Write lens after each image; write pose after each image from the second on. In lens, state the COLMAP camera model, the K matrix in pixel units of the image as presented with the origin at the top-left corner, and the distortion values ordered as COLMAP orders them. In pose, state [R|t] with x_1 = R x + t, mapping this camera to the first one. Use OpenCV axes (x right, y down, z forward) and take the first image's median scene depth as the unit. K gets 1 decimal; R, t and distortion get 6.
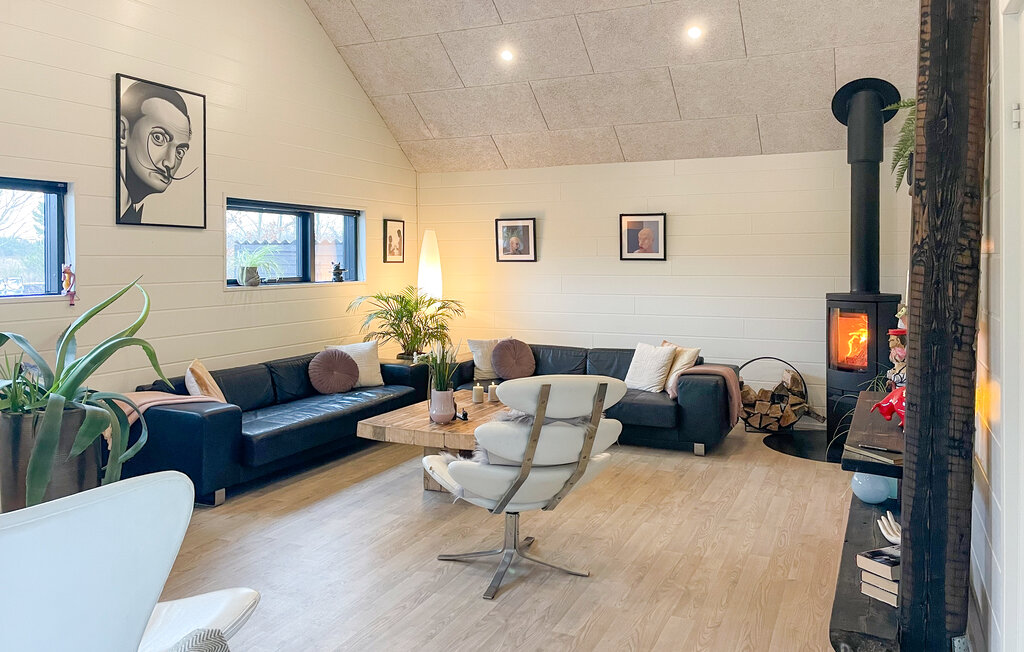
lens RADIAL K [[796.0, 0, 513.3], [0, 796.0, 267.1], [0, 0, 1]] dist [0.095235, -0.161906]
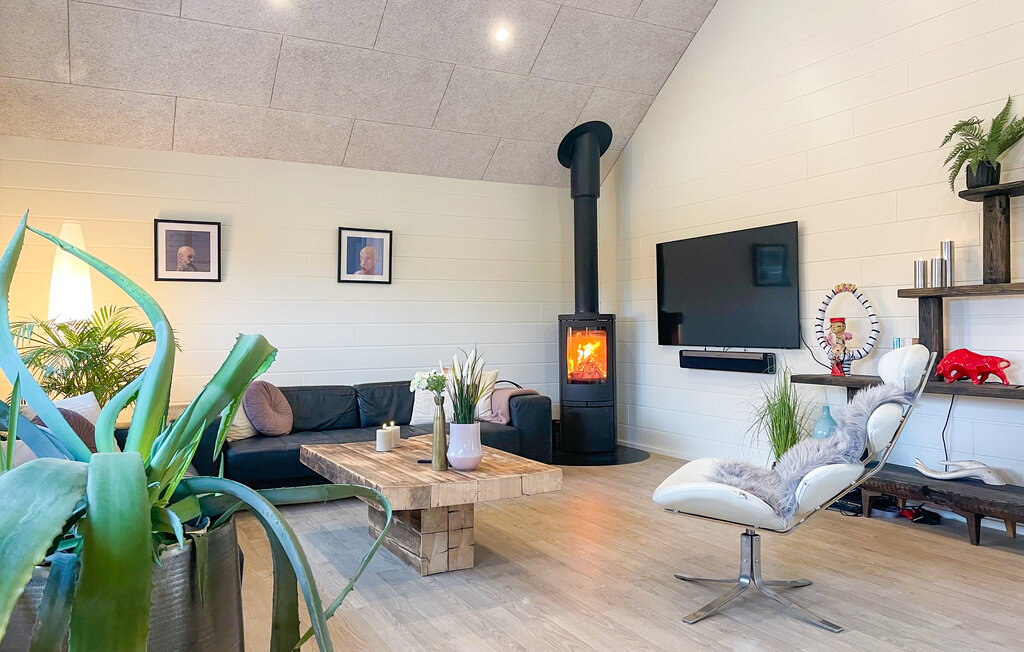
lens RADIAL K [[768.6, 0, 512.0], [0, 768.6, 326.0], [0, 0, 1]] dist [0.045328, -0.070266]
pose [[0.611749, 0.001812, 0.791050, -0.461549], [0.014905, 0.999793, -0.013817, 0.059801], [-0.790911, 0.020243, 0.611596, 0.422128]]
